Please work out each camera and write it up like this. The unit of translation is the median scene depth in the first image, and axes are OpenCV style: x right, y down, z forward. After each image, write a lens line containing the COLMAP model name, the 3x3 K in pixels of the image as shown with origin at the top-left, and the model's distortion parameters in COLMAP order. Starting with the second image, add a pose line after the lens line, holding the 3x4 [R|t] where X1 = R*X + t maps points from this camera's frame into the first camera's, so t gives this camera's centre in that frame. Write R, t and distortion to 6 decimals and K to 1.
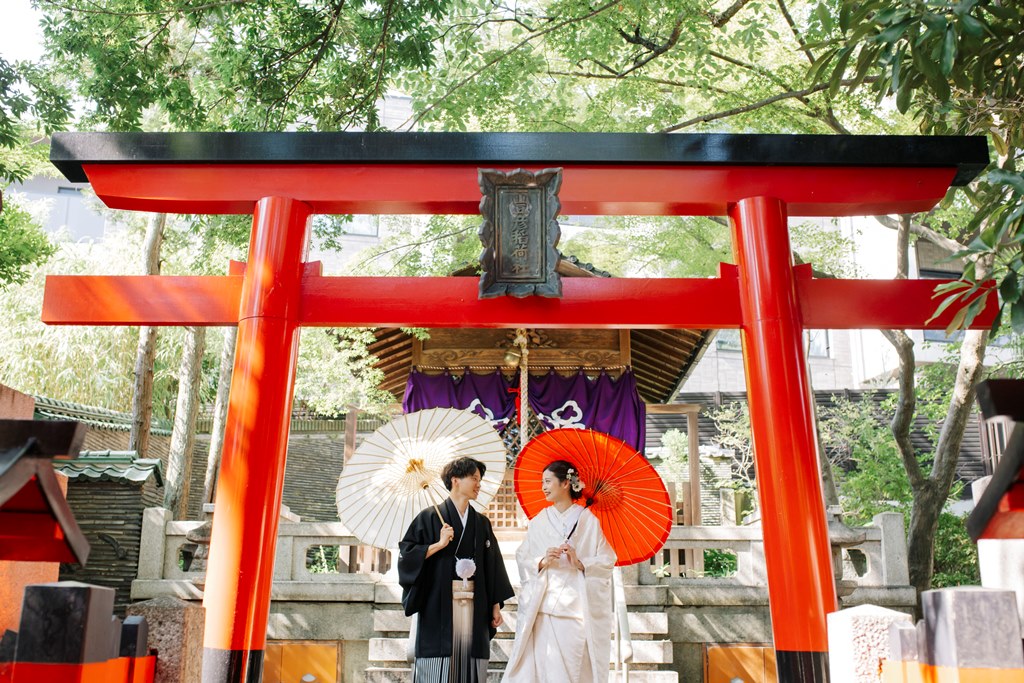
lens RADIAL K [[1034.0, 0, 512.0], [0, 1034.0, 341.5], [0, 0, 1]] dist [-0.001695, -0.000471]
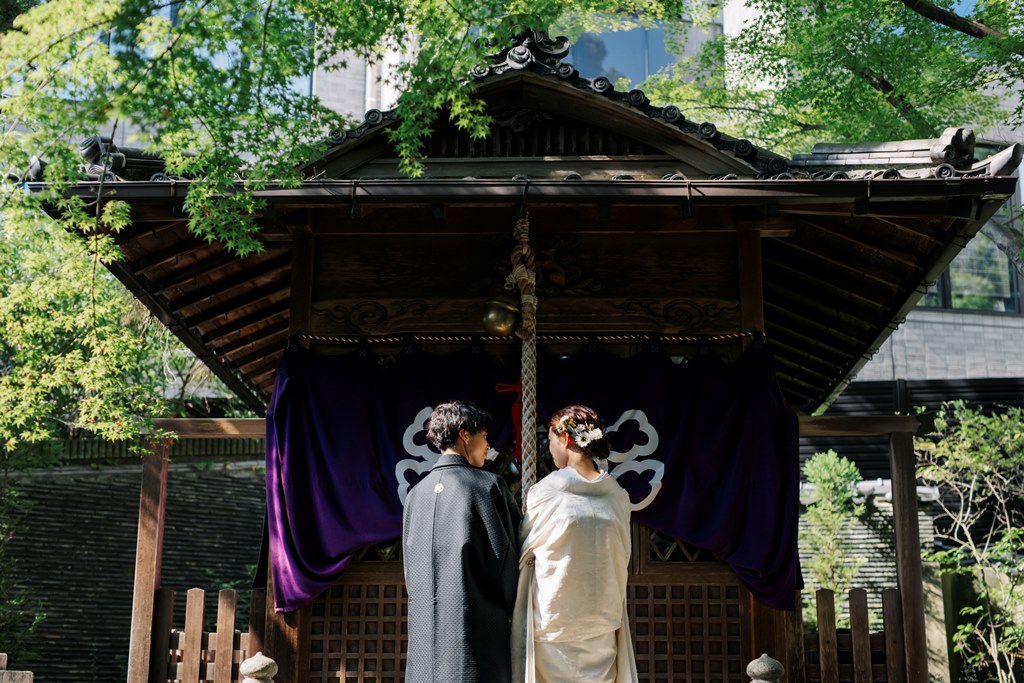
lens RADIAL K [[1357.3, 0, 514.5], [0, 1357.3, 352.9], [0, 0, 1]] dist [0.007757, 0.062734]
pose [[0.999428, -0.007055, -0.033066, 0.024106], [0.008151, 0.999419, 0.033109, 0.011941], [0.032813, -0.033359, 0.998905, 0.395949]]
